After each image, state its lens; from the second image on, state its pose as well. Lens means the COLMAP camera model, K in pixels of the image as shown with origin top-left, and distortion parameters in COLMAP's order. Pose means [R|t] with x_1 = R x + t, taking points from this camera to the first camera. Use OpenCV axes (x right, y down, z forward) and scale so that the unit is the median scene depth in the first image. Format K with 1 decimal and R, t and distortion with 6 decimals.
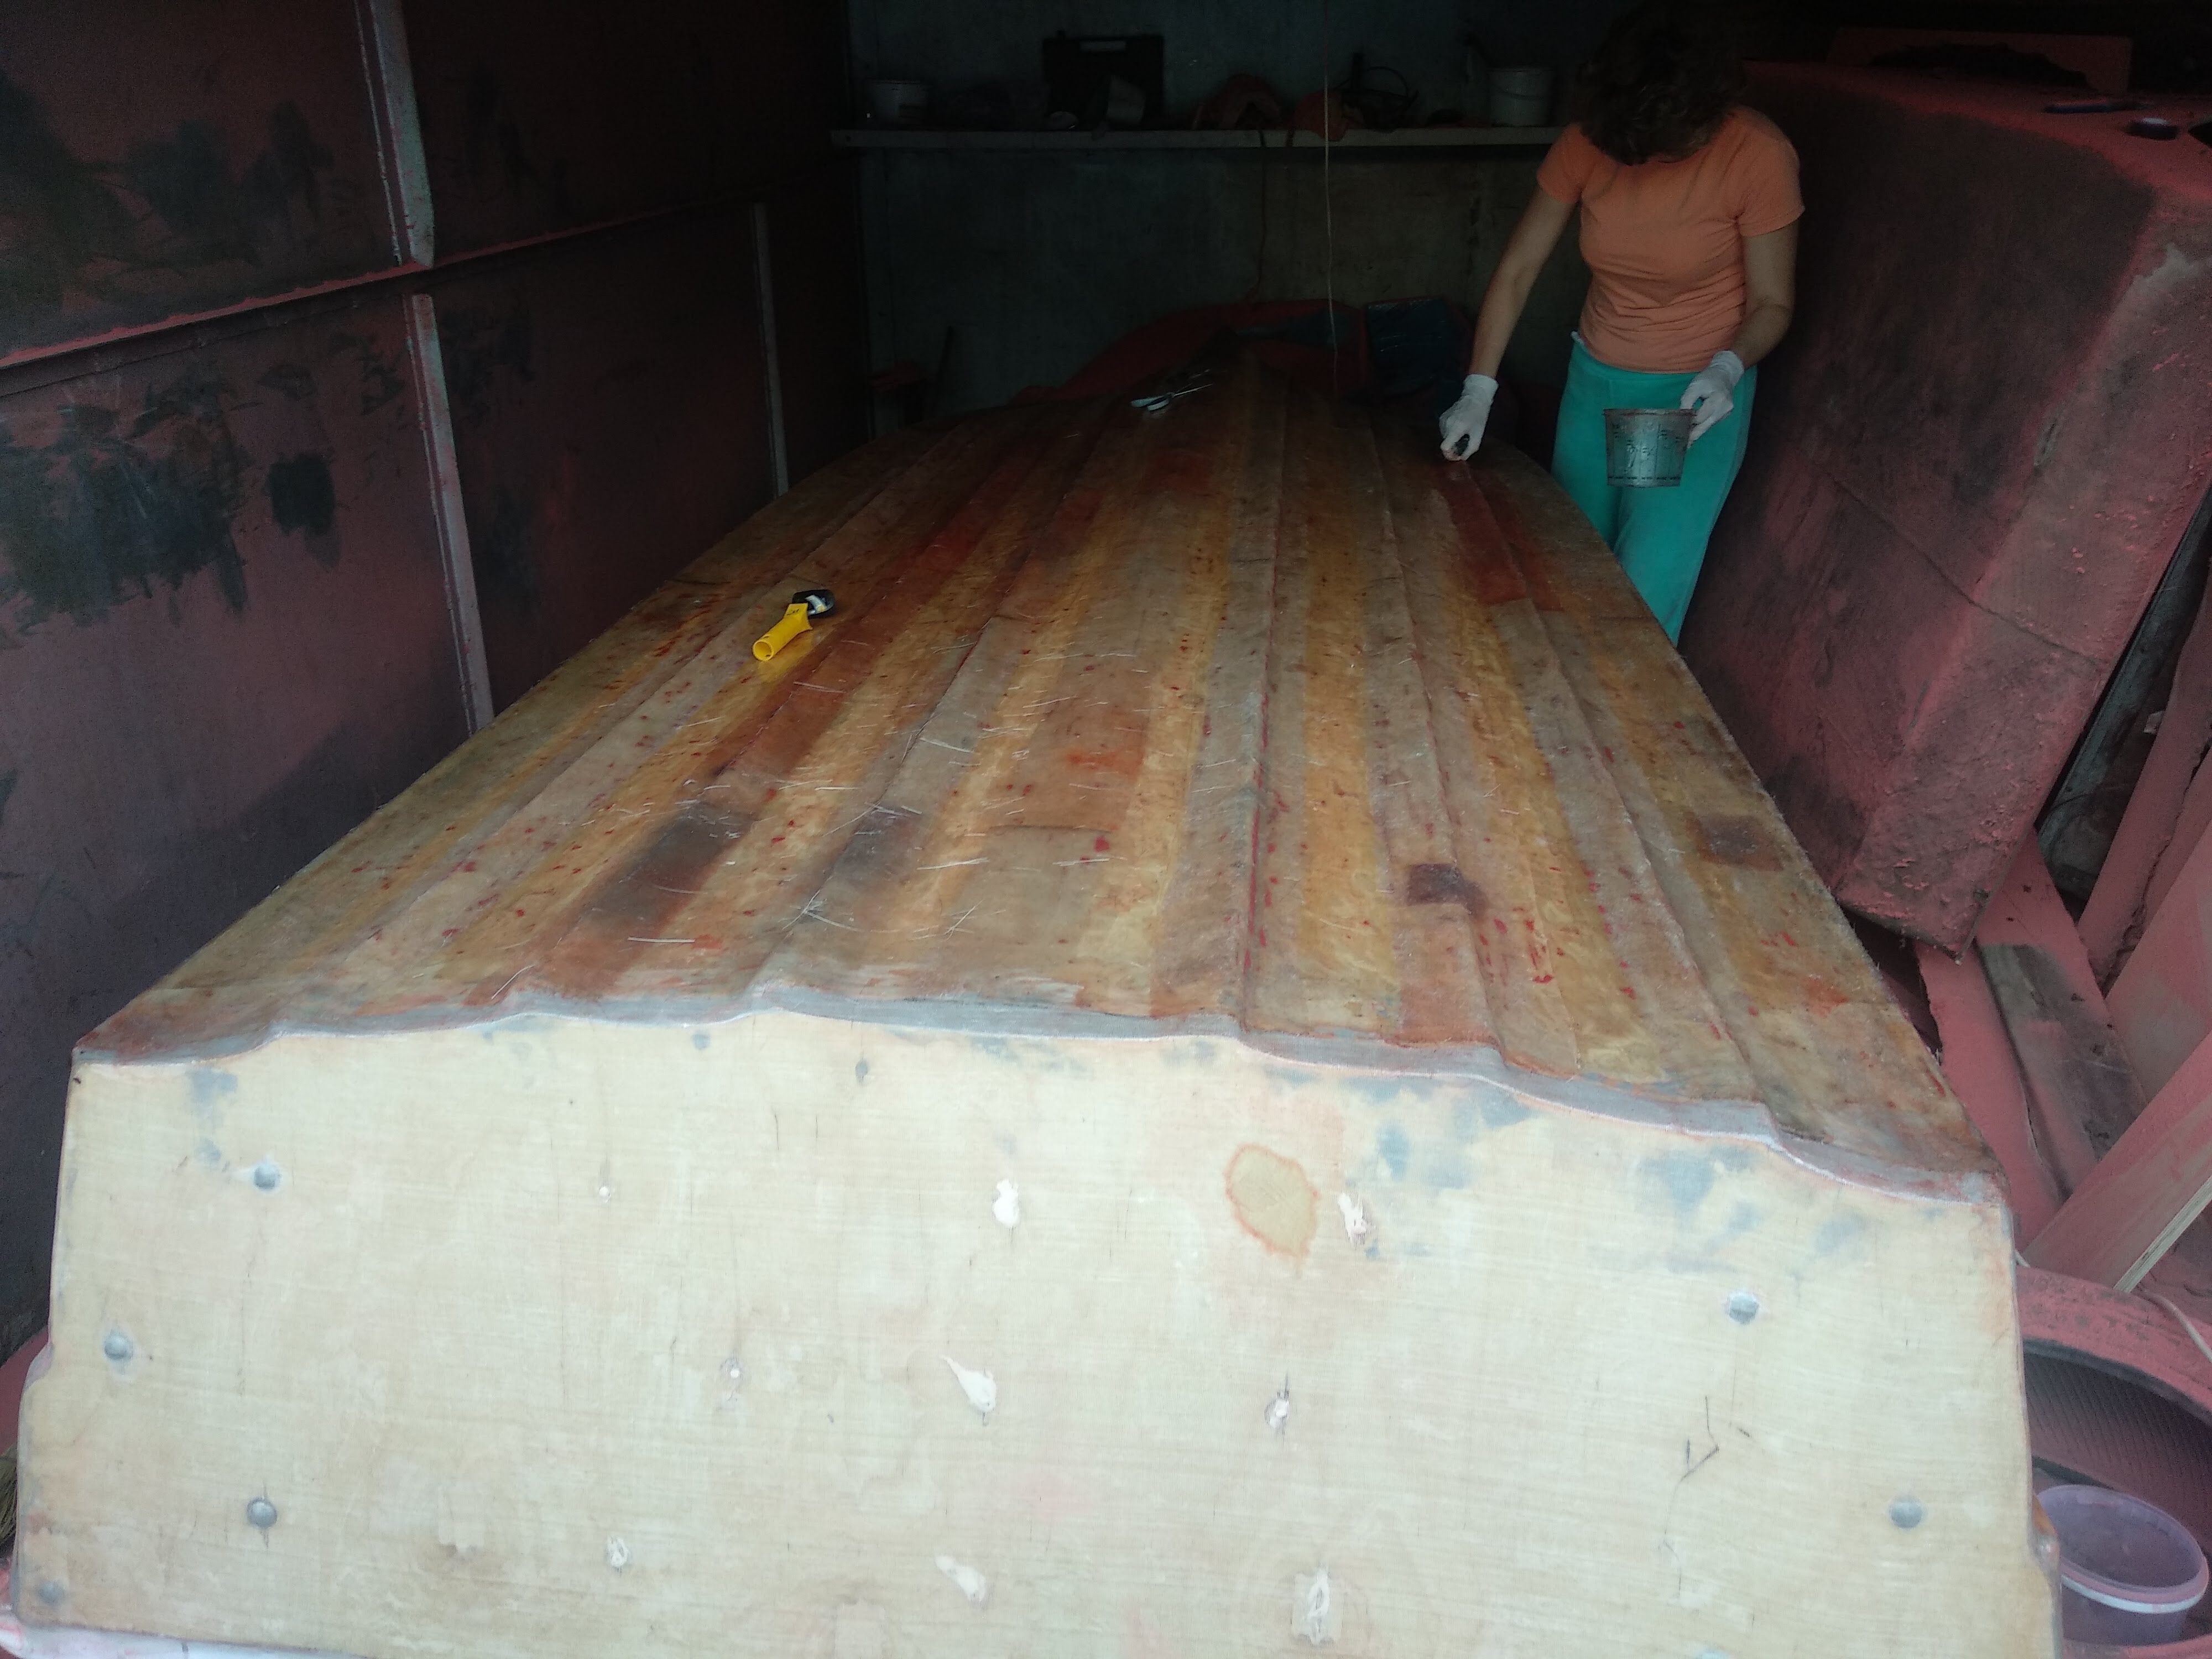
lens RADIAL K [[1677.8, 0, 1113.2], [0, 1677.8, 820.6], [0, 0, 1]] dist [0.055396, -0.081223]
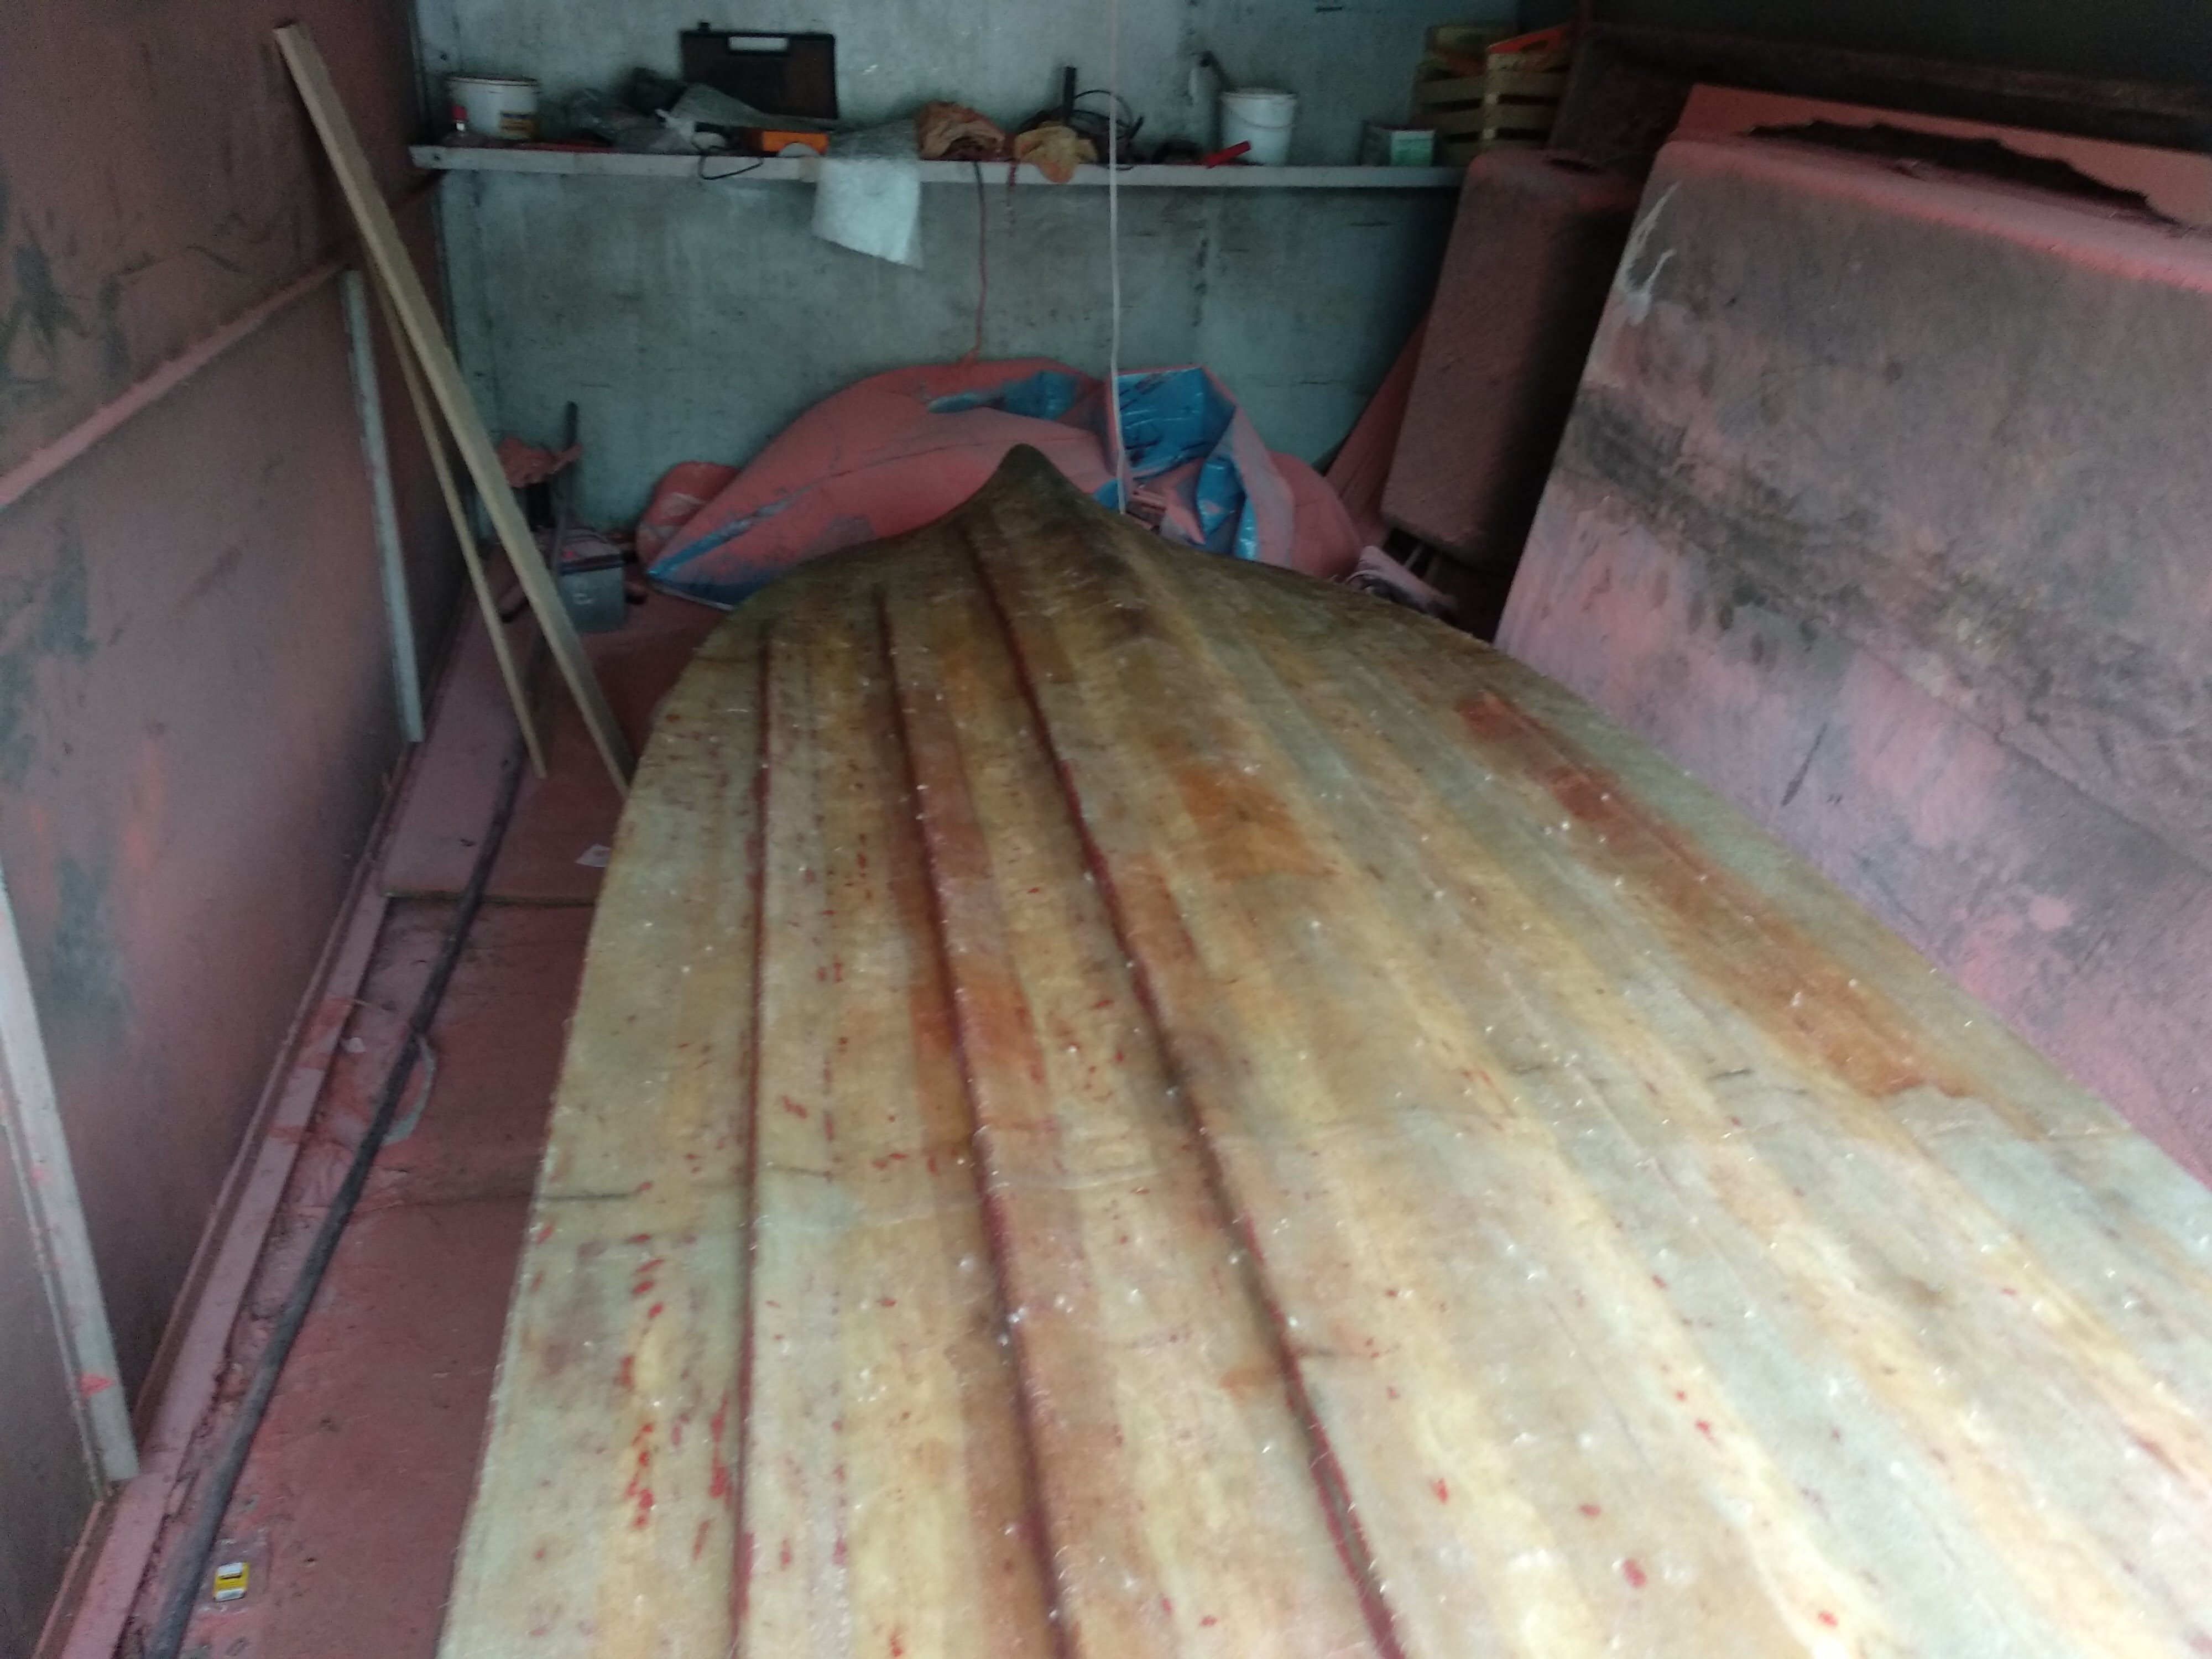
lens RADIAL K [[1685.7, 0, 1103.1], [0, 1685.7, 826.6], [0, 0, 1]] dist [0.060084, -0.076700]
pose [[0.961131, -0.080426, 0.264120, -0.096069], [0.072272, 0.996564, 0.040463, -0.117056], [-0.266467, -0.019802, 0.963641, 0.185910]]
